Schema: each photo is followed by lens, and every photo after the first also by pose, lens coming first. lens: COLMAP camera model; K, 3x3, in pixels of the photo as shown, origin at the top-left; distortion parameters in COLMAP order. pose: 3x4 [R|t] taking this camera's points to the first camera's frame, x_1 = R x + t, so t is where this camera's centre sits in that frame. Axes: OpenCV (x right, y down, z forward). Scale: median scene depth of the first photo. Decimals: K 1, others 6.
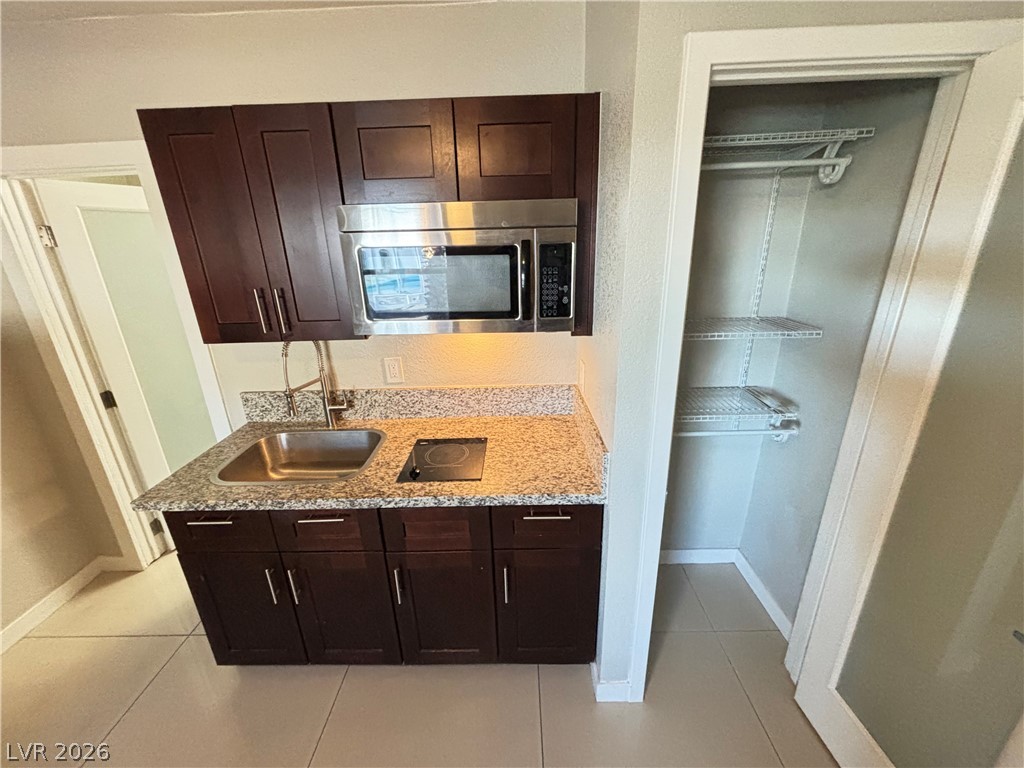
lens RADIAL K [[417.1, 0, 513.5], [0, 417.1, 382.2], [0, 0, 1]] dist [0.000448, -0.000388]
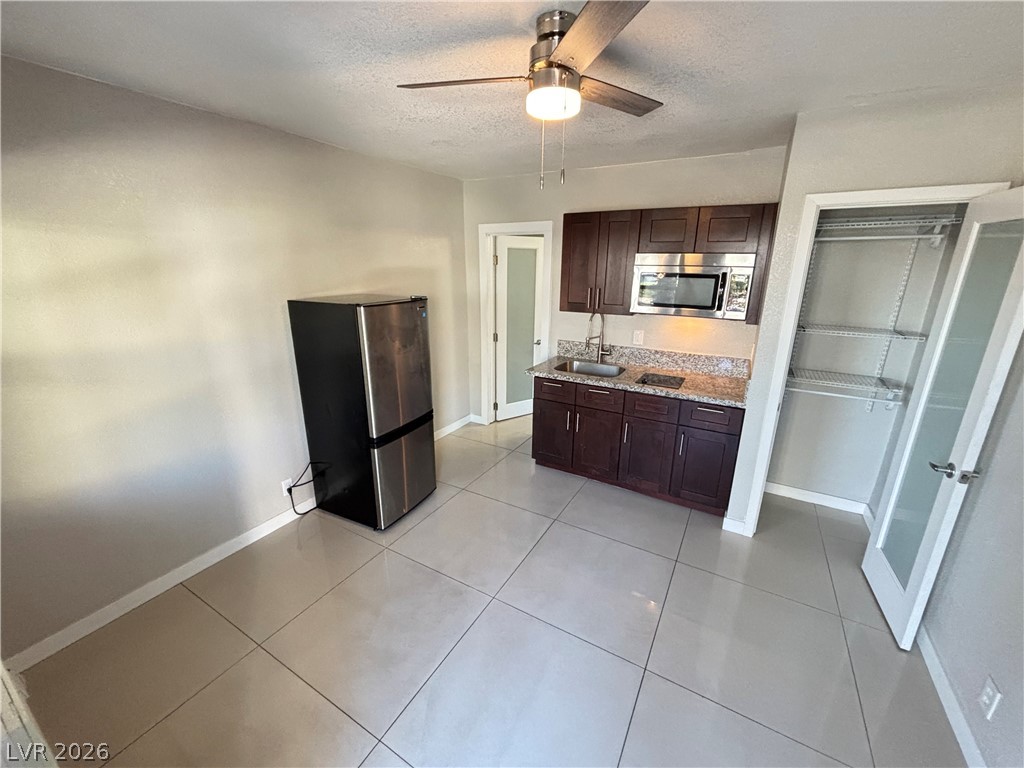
lens RADIAL K [[412.0, 0, 510.1], [0, 412.0, 384.2], [0, 0, 1]] dist [0.002298, 0.000108]
pose [[0.868614, 0.174444, -0.463766, 0.116267], [-0.192442, 0.981270, 0.008667, 0.305936], [0.456592, 0.081720, 0.885915, -0.979415]]
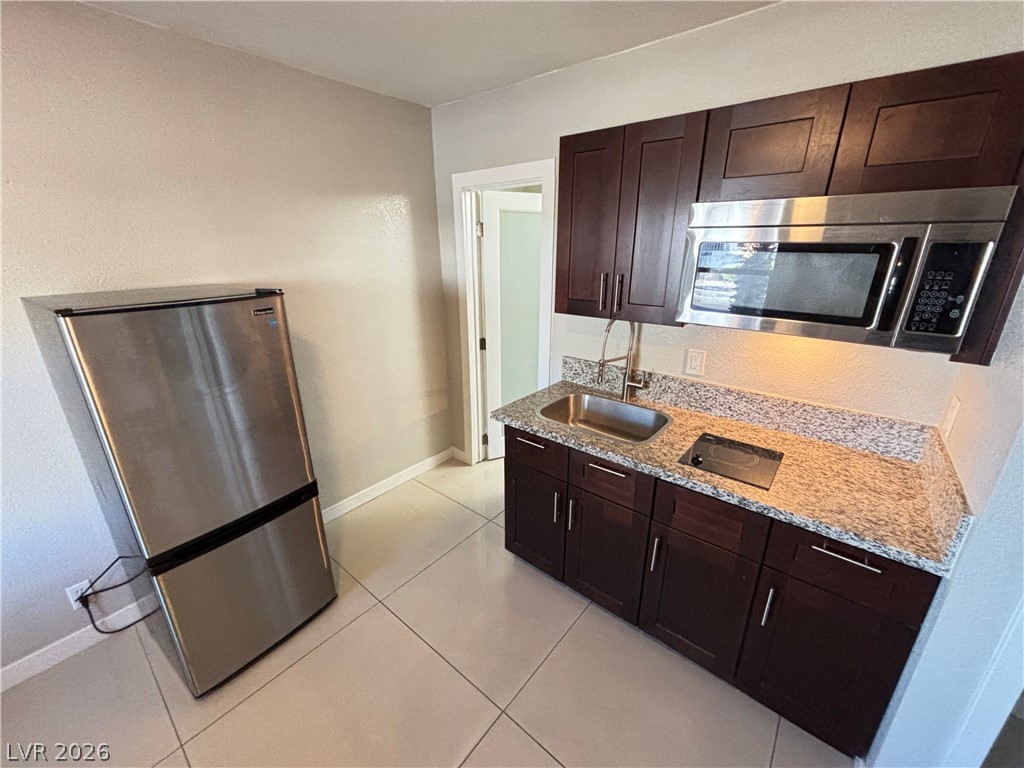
lens RADIAL K [[414.8, 0, 510.4], [0, 414.8, 382.7], [0, 0, 1]] dist [0.002713, 0.000498]
pose [[0.775750, 0.228232, -0.588322, -0.029252], [-0.226291, 0.970910, 0.078269, 0.049562], [0.589071, 0.072415, 0.804830, -0.109765]]
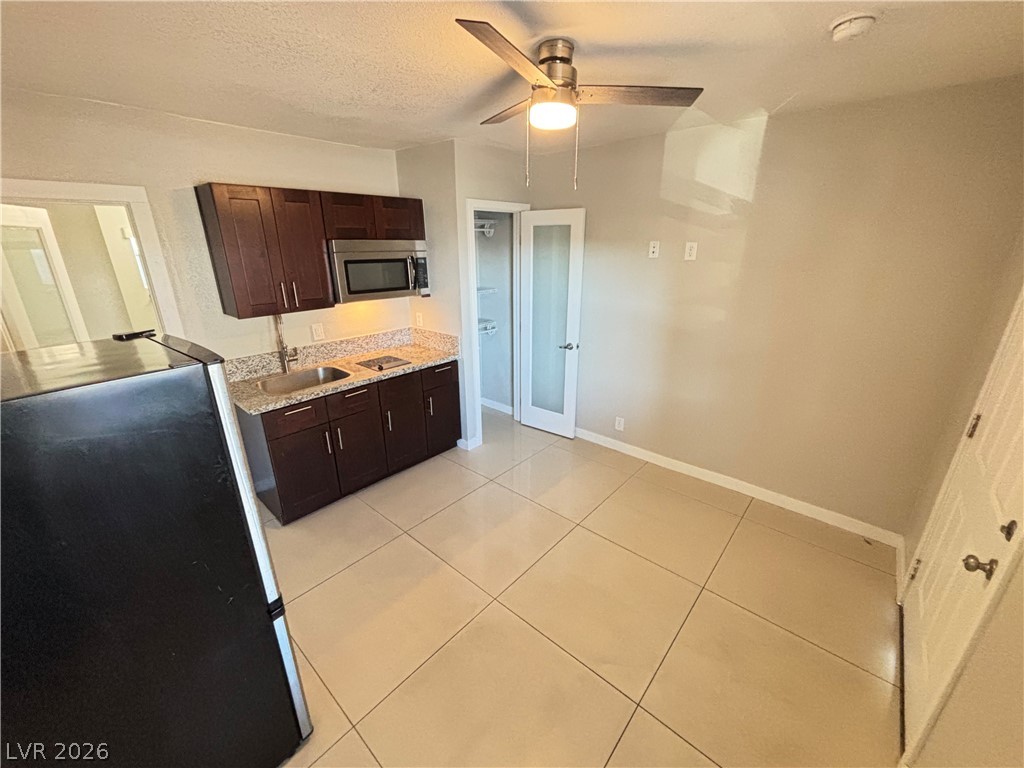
lens RADIAL K [[417.1, 0, 513.5], [0, 417.1, 382.2], [0, 0, 1]] dist [0.000448, -0.000388]
pose [[0.650803, -0.219385, 0.726860, -1.193747], [0.236501, 0.968291, 0.080501, 0.248893], [-0.721472, 0.119513, 0.682052, -0.786688]]
